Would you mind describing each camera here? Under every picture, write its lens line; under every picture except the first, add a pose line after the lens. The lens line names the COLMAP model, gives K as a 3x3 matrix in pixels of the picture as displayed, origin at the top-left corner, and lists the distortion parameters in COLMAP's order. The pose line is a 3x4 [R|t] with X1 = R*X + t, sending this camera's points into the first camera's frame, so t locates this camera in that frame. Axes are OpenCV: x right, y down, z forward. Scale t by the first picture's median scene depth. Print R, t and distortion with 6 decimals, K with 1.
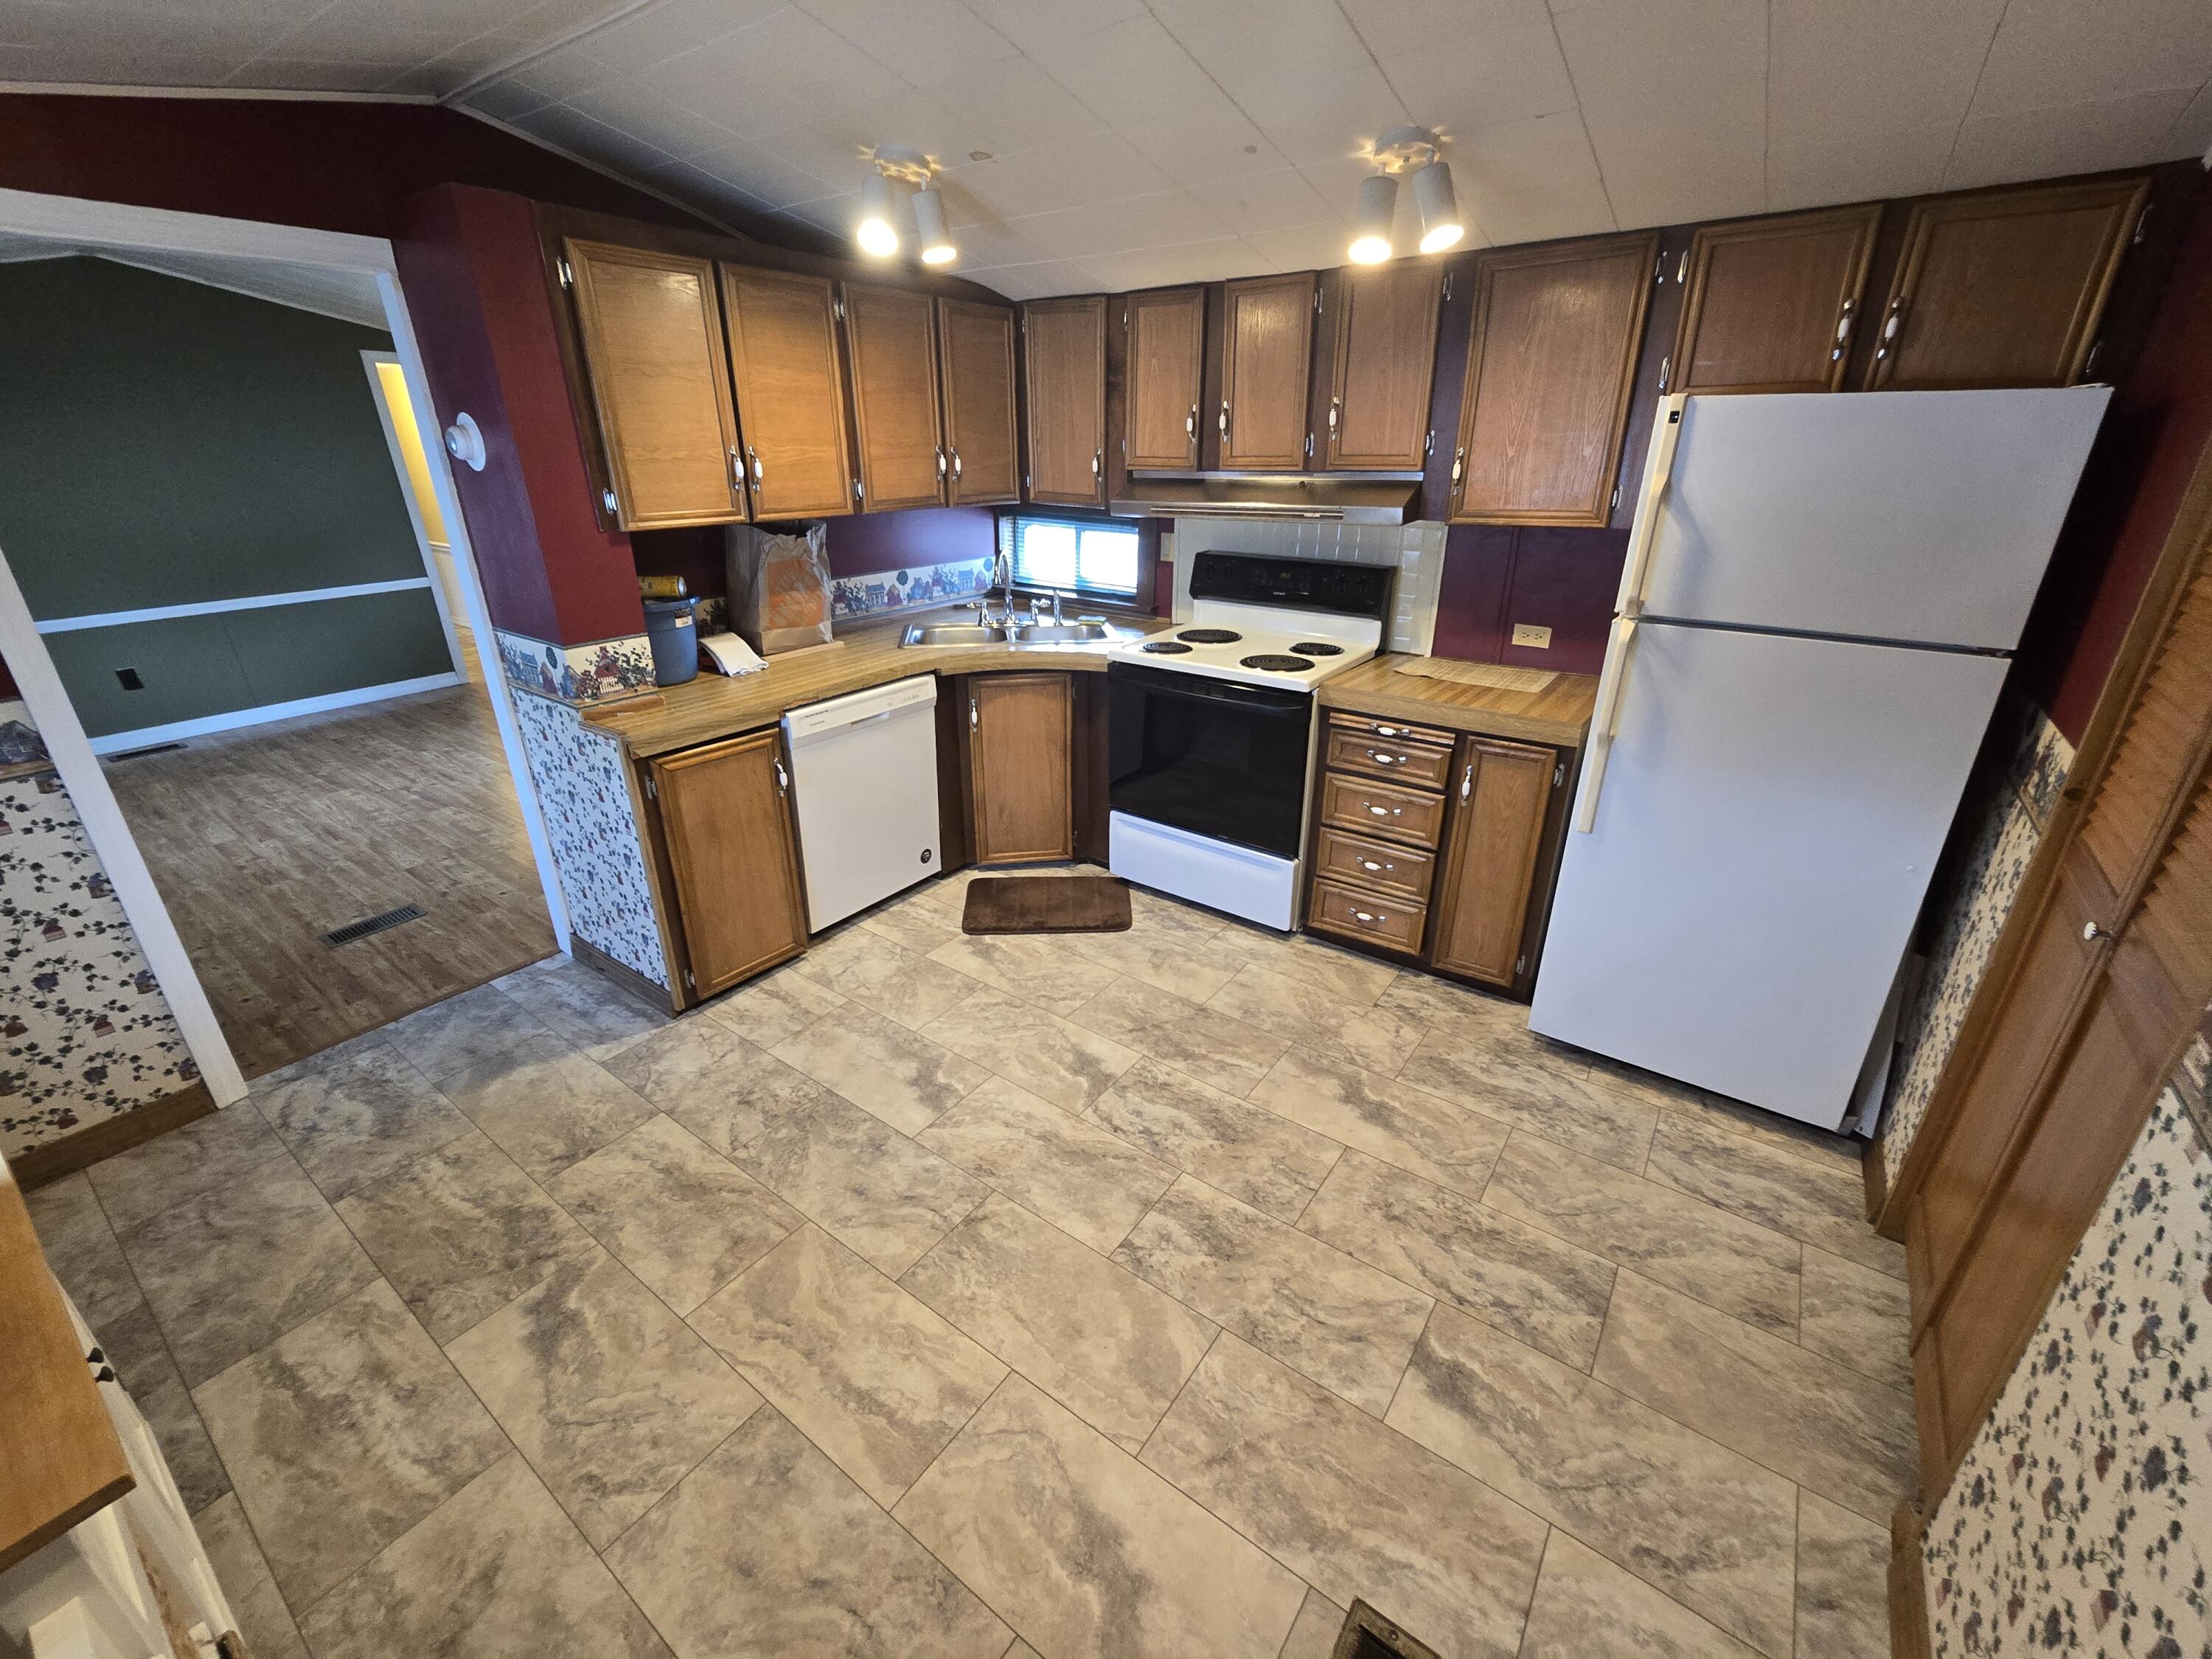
lens RADIAL K [[917.7, 0, 1116.1], [0, 917.7, 813.3], [0, 0, 1]] dist [-0.000585, 0.004063]
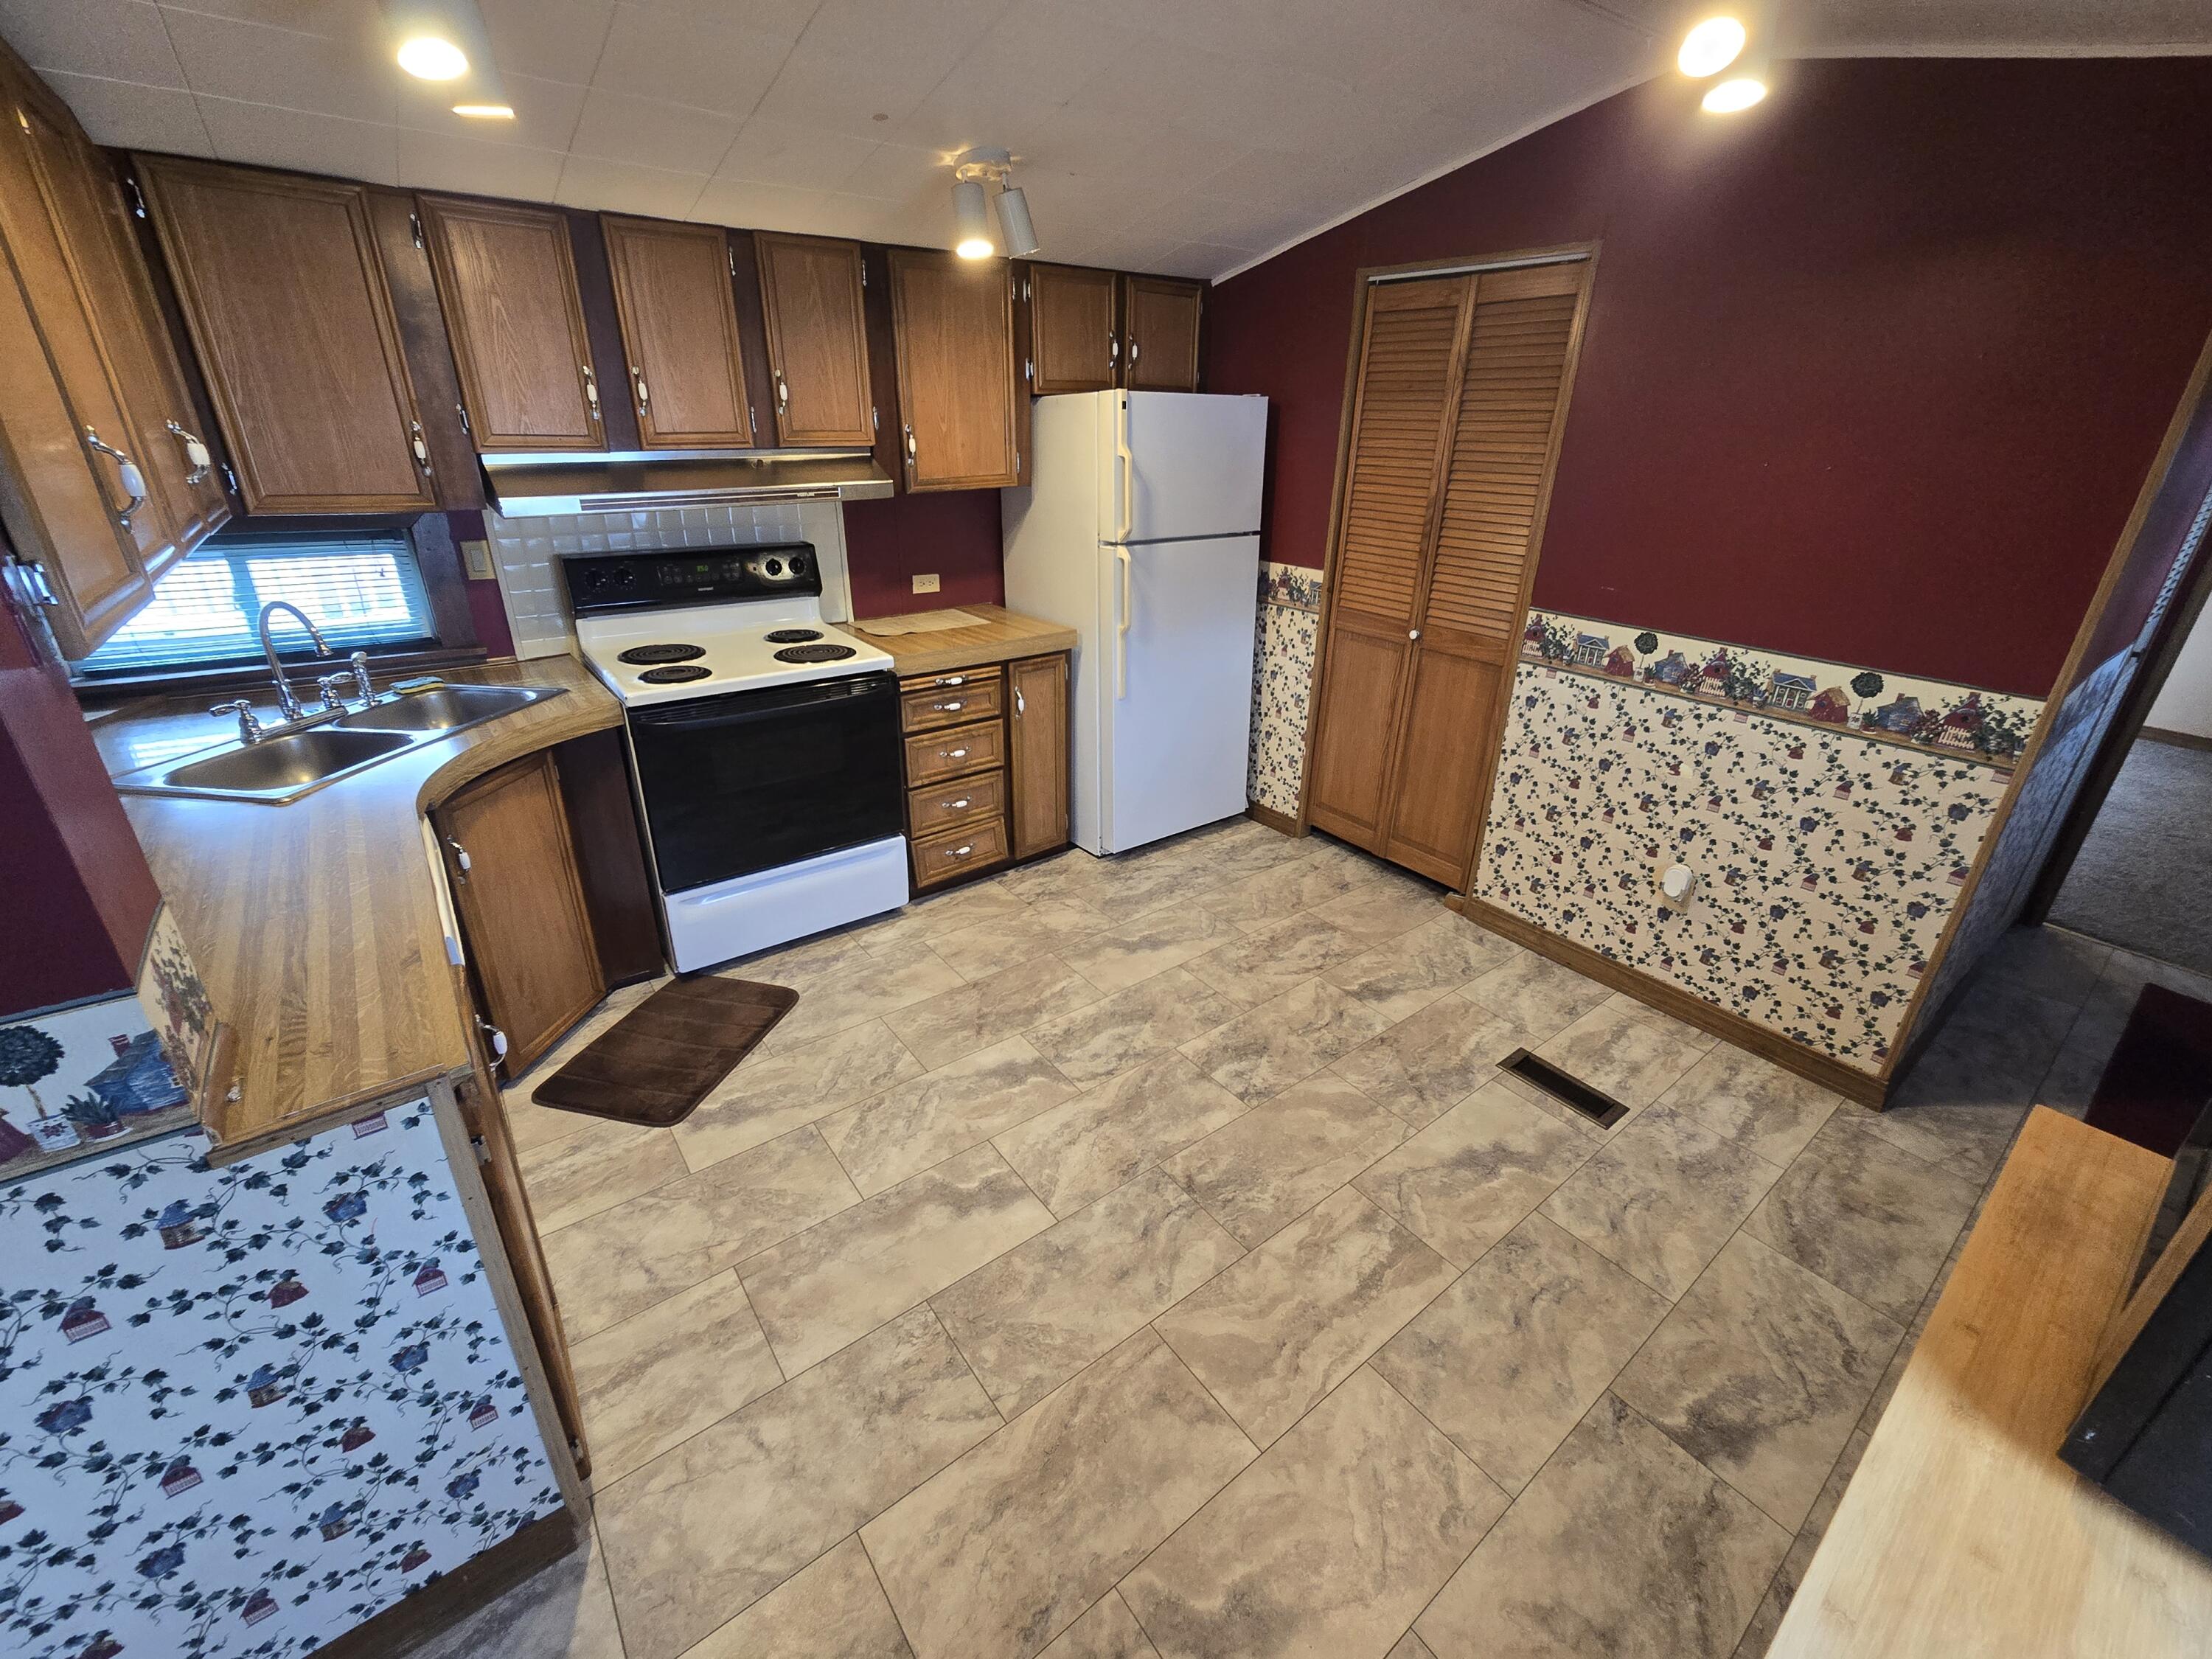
lens RADIAL K [[917.7, 0, 1116.1], [0, 917.7, 813.3], [0, 0, 1]] dist [-0.000585, 0.004063]
pose [[0.282718, -0.379875, 0.880775, -0.729215], [0.348786, 0.896094, 0.274526, -0.192512], [-0.893543, 0.229588, 0.385837, 0.453412]]
